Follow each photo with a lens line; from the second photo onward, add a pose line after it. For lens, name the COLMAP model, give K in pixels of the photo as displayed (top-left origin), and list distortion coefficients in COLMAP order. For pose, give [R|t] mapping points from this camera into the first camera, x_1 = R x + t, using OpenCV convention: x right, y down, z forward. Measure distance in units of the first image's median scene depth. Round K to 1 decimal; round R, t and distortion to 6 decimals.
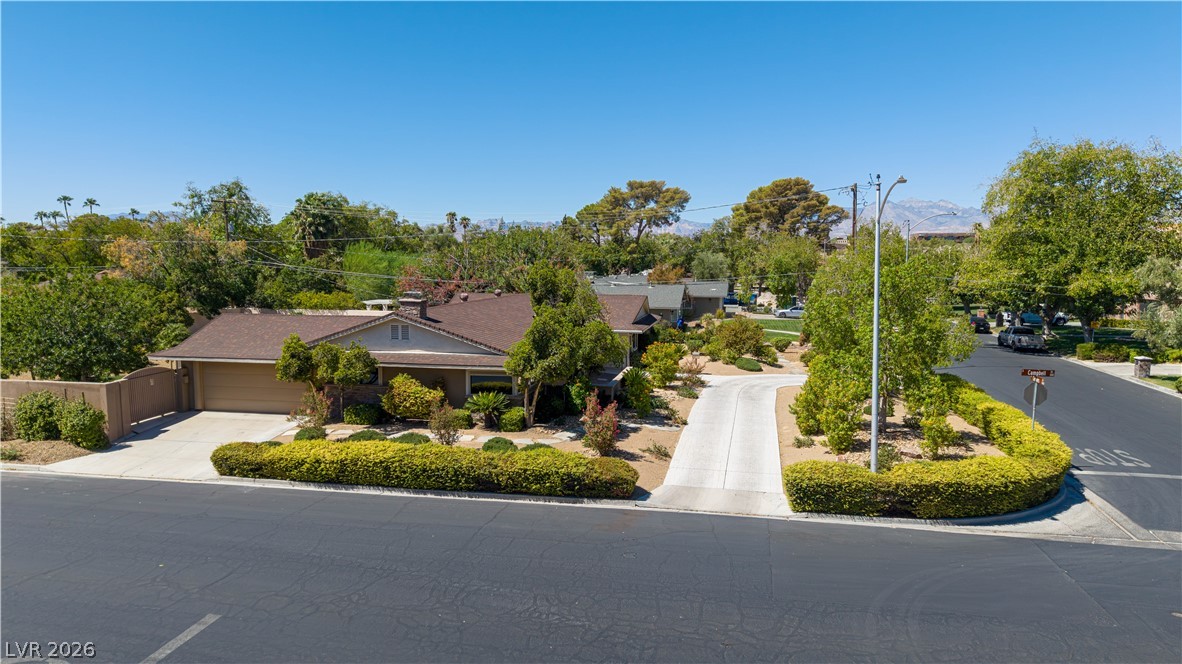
lens RADIAL K [[784.6, 0, 590.5], [0, 784.6, 335.1], [0, 0, 1]] dist [0.043596, -0.049533]
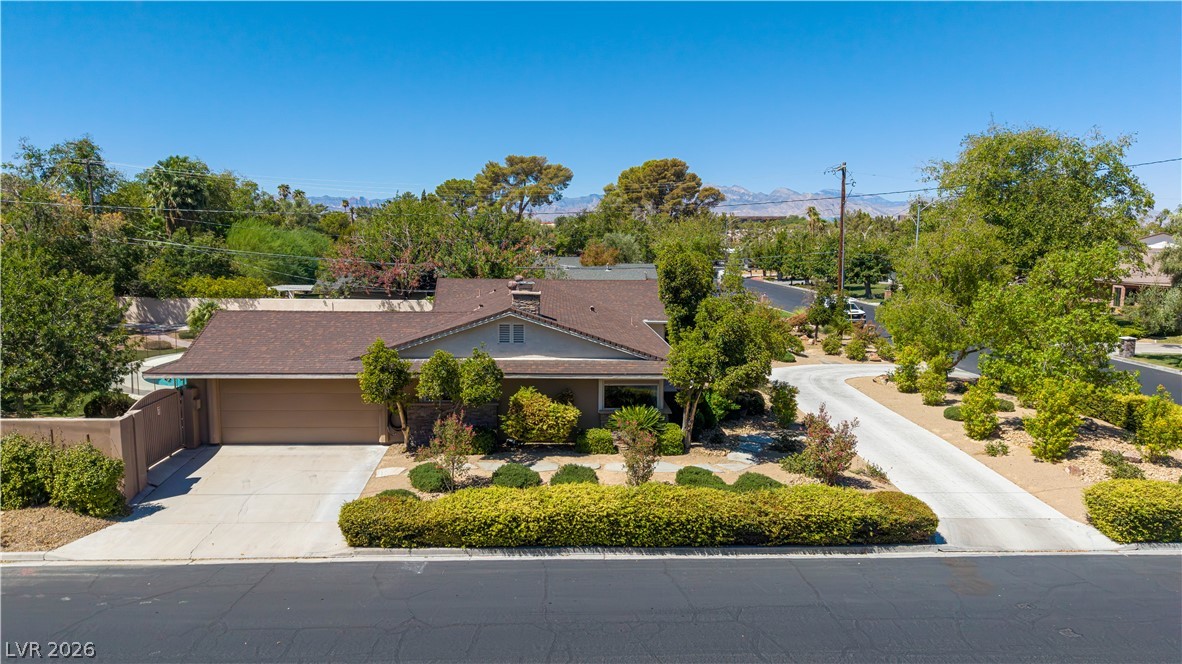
lens RADIAL K [[784.6, 0, 588.7], [0, 784.6, 332.4], [0, 0, 1]] dist [0.043596, -0.049533]
pose [[0.972398, -0.020851, 0.232394, -0.358319], [0.015706, 0.999589, 0.023967, -0.022669], [-0.232798, -0.019656, 0.972326, 0.231522]]
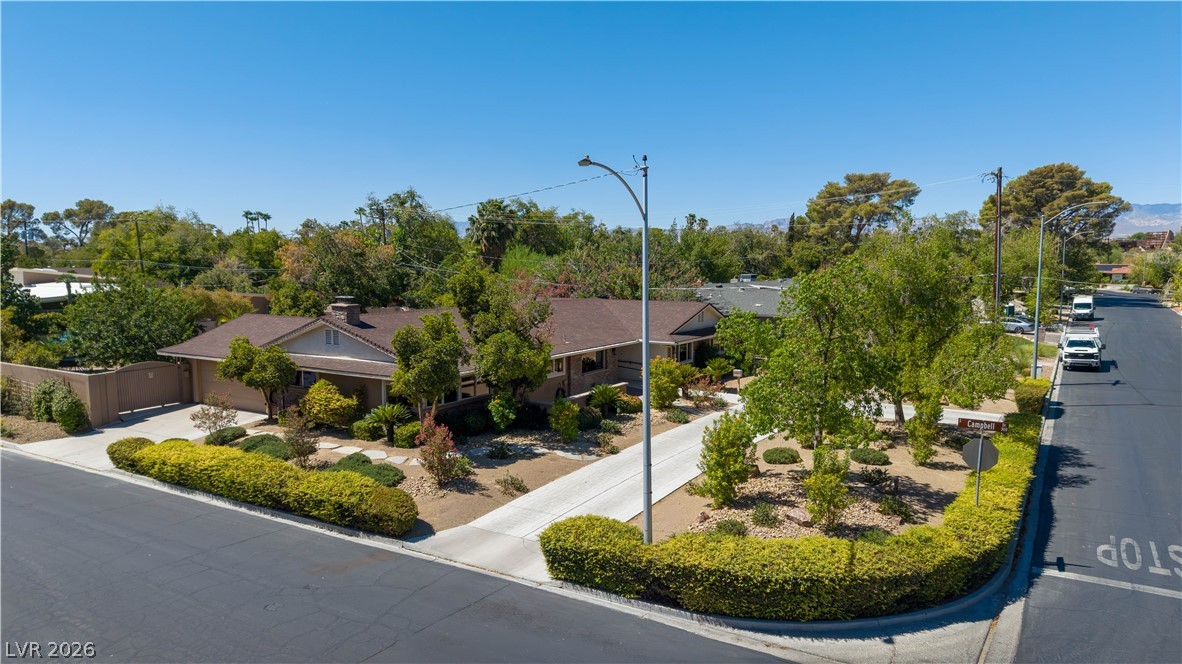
lens RADIAL K [[784.6, 0, 595.7], [0, 784.6, 331.6], [0, 0, 1]] dist [0.043596, -0.049533]
pose [[0.938007, 0.029763, -0.345337, 0.421819], [-0.031772, 0.999495, -0.000158, -0.021543], [0.345158, 0.011121, 0.938479, 0.189272]]
